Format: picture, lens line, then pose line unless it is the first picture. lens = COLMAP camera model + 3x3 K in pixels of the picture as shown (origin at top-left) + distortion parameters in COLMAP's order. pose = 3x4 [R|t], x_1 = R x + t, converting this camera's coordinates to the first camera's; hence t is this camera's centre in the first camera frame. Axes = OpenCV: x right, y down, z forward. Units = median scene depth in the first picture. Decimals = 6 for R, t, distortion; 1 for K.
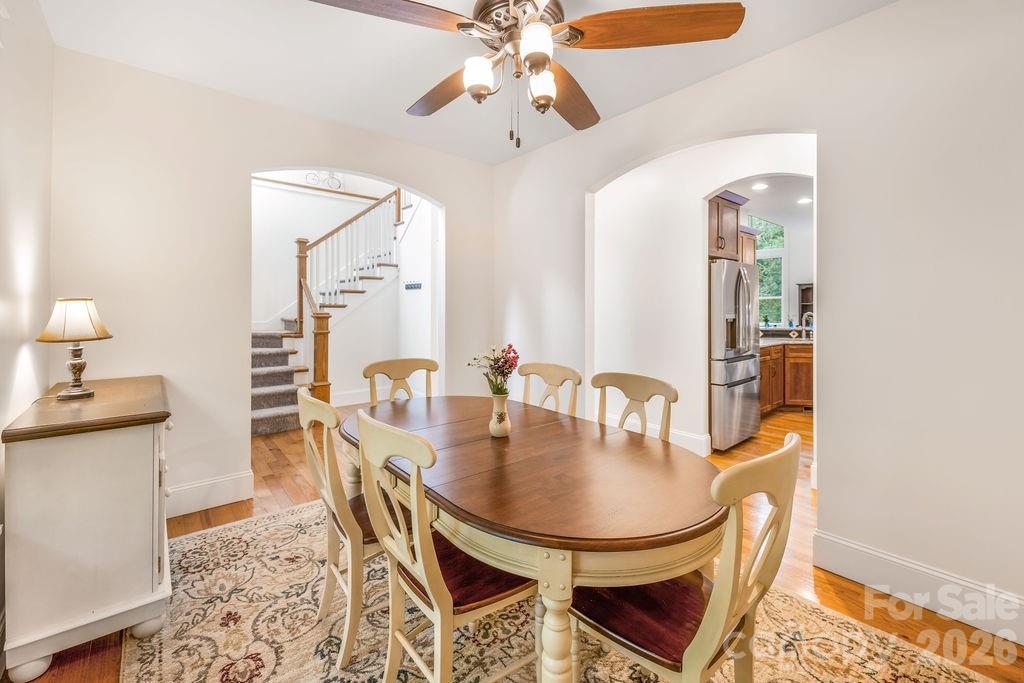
lens RADIAL K [[415.1, 0, 511.2], [0, 415.1, 328.0], [0, 0, 1]] dist [0.019684, -0.000127]
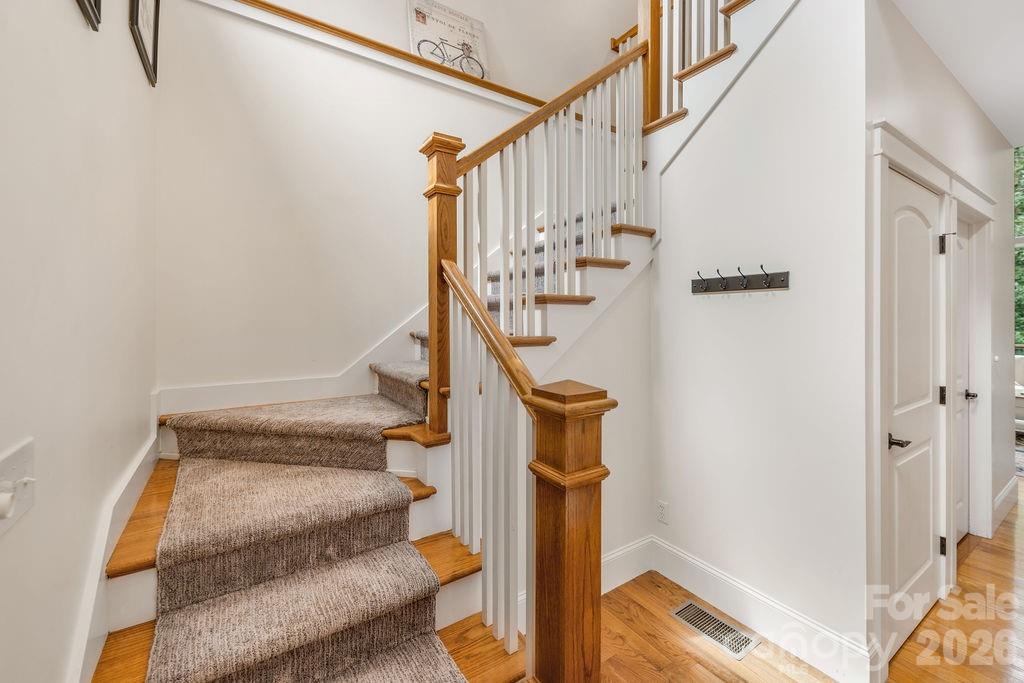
lens RADIAL K [[418.3, 0, 513.4], [0, 418.3, 334.8], [0, 0, 1]] dist [0.016424, -0.000190]
pose [[0.992490, 0.000285, -0.122328, -0.391803], [-0.003258, 0.999704, -0.024102, -0.048924], [0.122285, 0.024320, 0.992197, 0.655436]]
